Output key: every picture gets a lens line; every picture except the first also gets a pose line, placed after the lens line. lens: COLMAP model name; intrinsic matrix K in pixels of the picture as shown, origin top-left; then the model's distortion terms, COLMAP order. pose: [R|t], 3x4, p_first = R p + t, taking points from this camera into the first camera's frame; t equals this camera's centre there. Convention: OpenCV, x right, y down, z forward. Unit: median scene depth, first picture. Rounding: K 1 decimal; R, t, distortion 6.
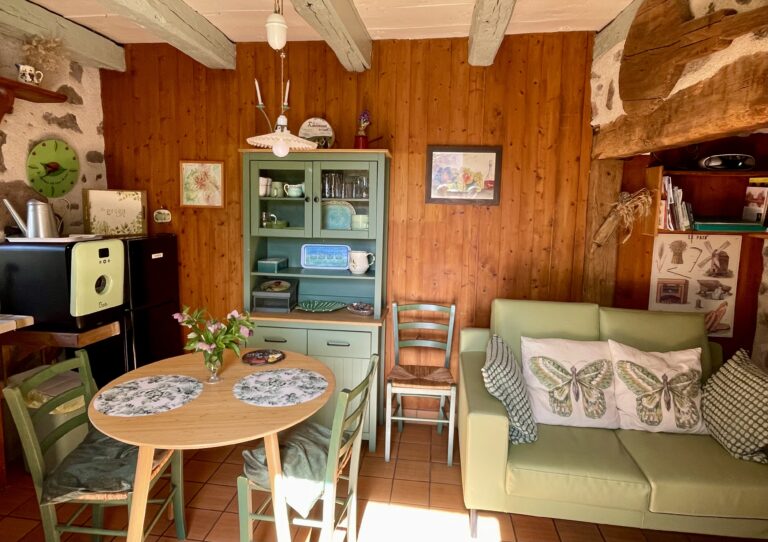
lens RADIAL K [[462.3, 0, 383.7], [0, 462.3, 269.6], [0, 0, 1]] dist [0.006846, 0.000164]
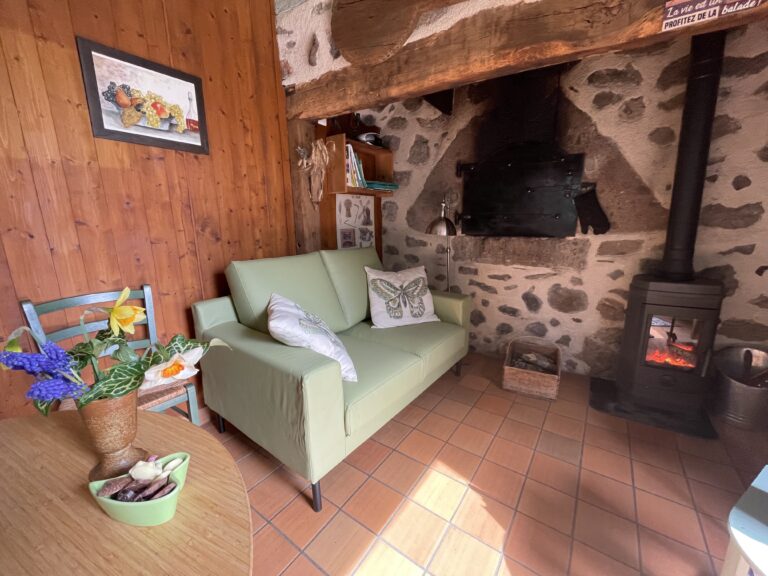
lens RADIAL K [[306.4, 0, 385.9], [0, 306.4, 289.8], [0, 0, 1]] dist [-0.006074, -0.000064]
pose [[0.466126, -0.221550, 0.856529, -0.140663], [0.159455, 0.973321, 0.164984, 0.064986], [-0.870230, 0.059674, 0.489017, 0.471592]]
